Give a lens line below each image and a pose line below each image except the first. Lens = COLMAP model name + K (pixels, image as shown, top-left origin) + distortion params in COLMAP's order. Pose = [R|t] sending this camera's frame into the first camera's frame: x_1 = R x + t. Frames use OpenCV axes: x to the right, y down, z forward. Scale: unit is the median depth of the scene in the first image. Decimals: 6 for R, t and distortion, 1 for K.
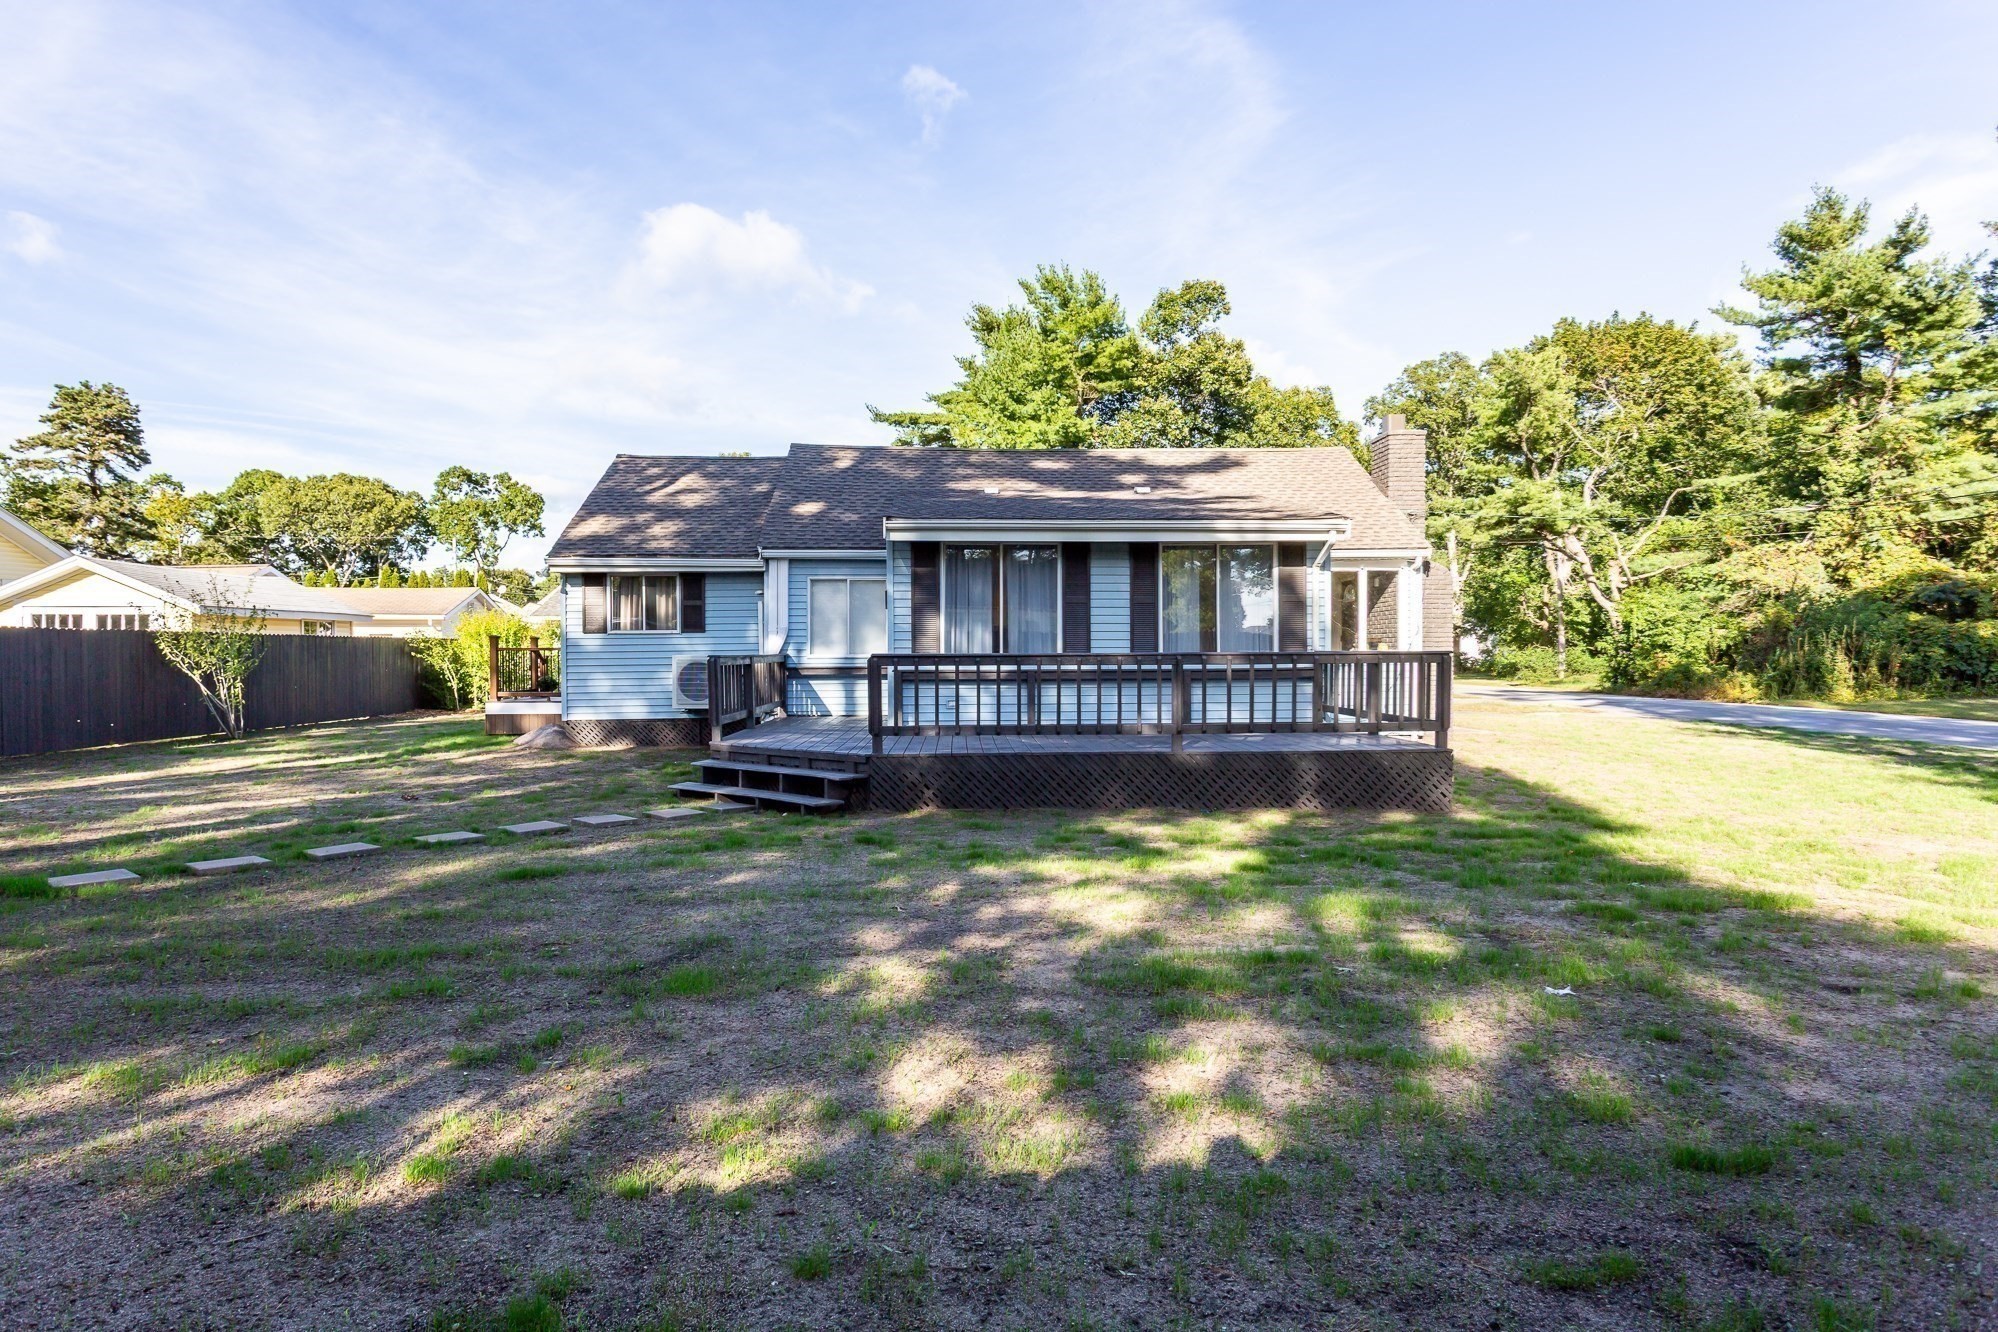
lens RADIAL K [[1066.5, 0, 995.9], [0, 1066.5, 660.3], [0, 0, 1]] dist [-0.009204, 0.006546]
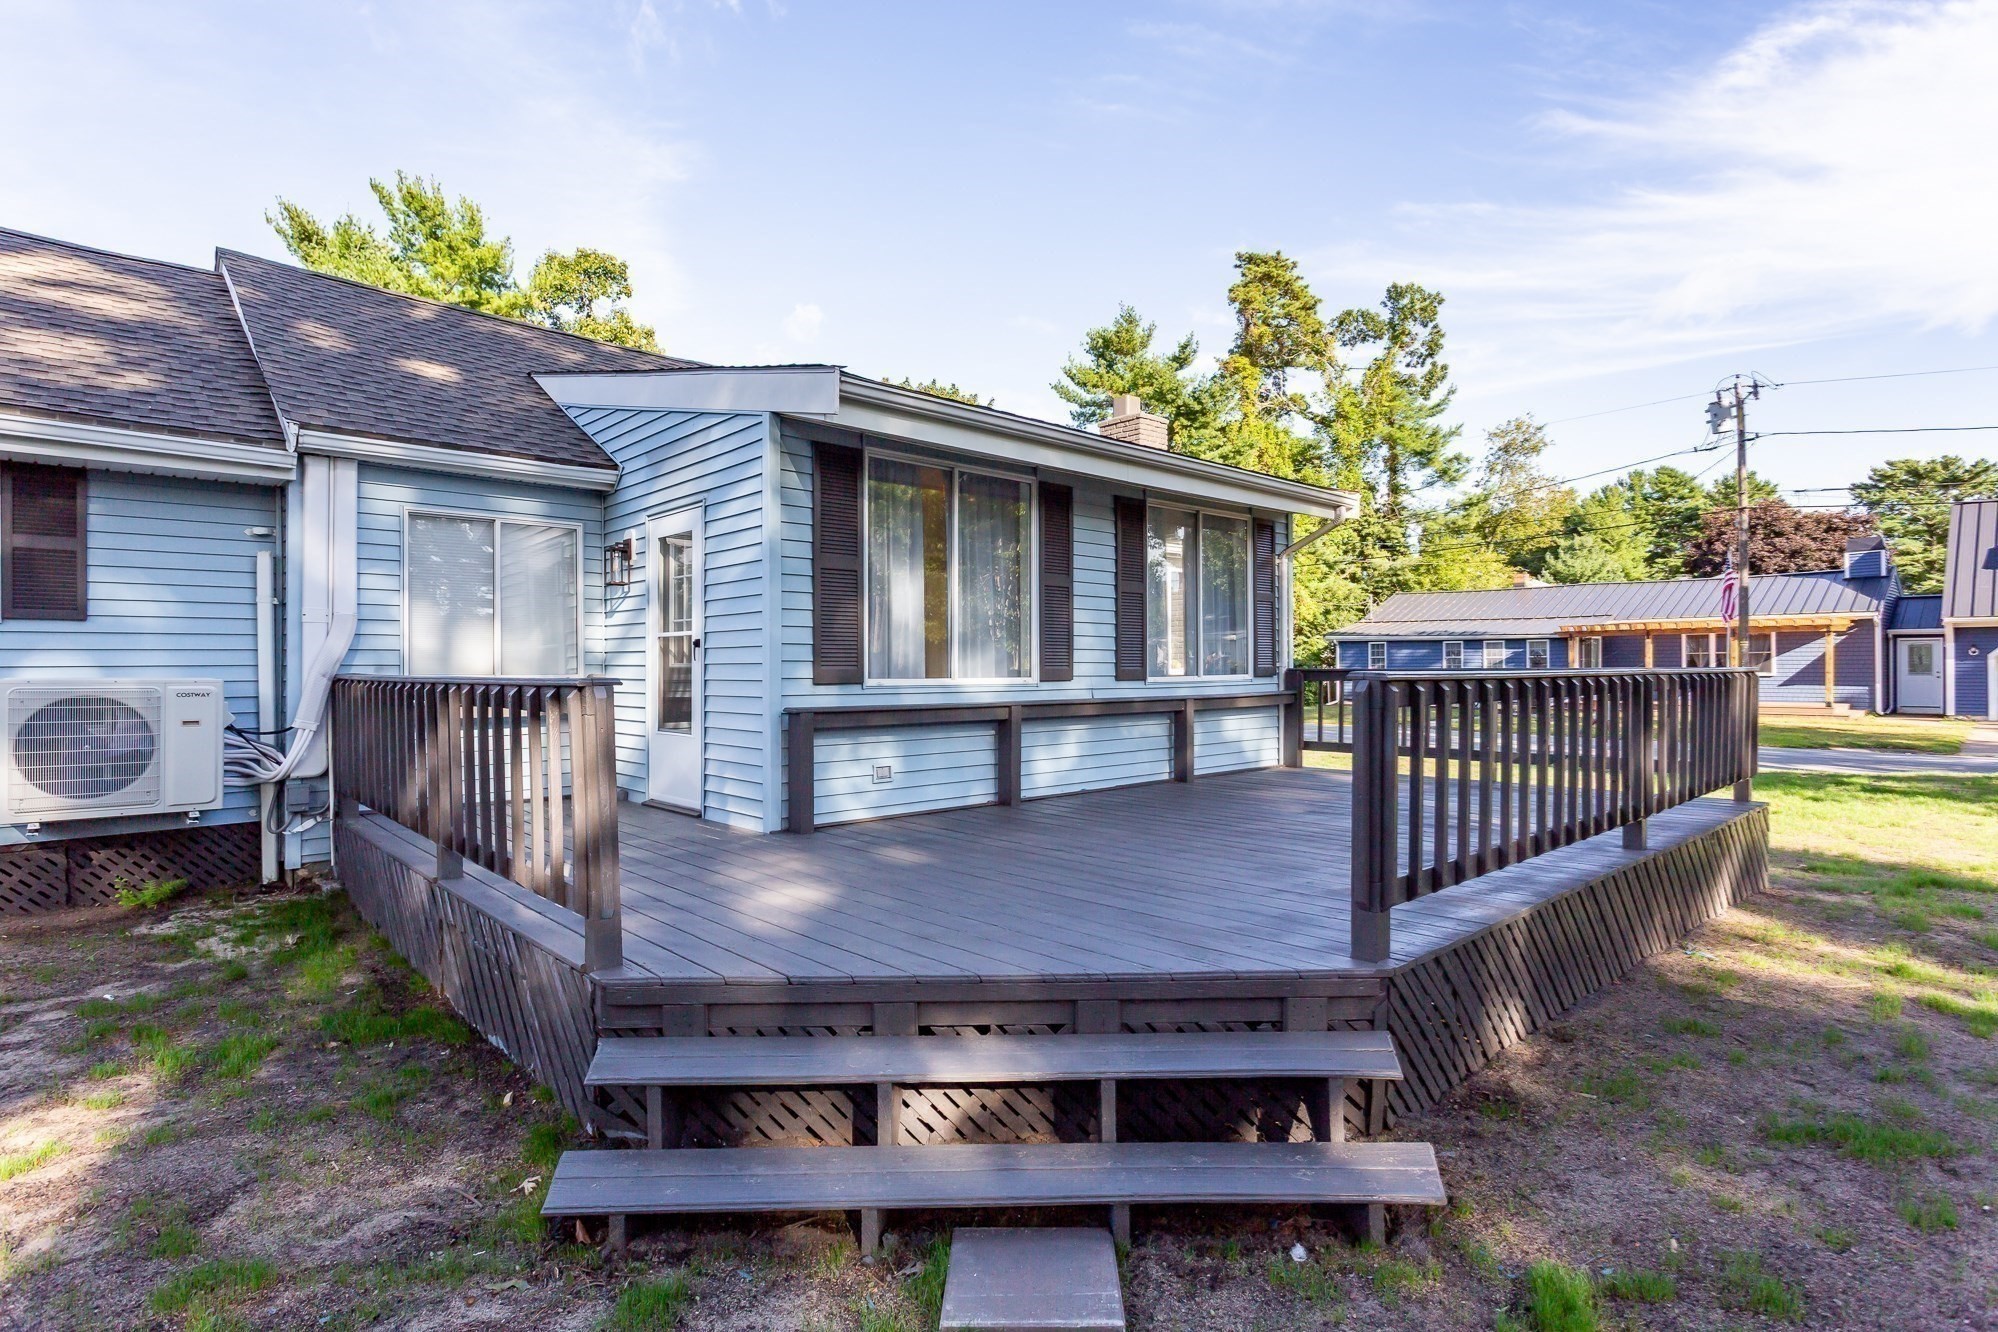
lens RADIAL K [[980.6, 0, 997.0], [0, 980.6, 671.8], [0, 0, 1]] dist [-0.004088, -0.000209]
pose [[0.762263, -0.002546, 0.647262, -0.112128], [0.007029, 0.999966, -0.004344, -0.001420], [-0.647229, 0.007861, 0.762255, 0.226663]]
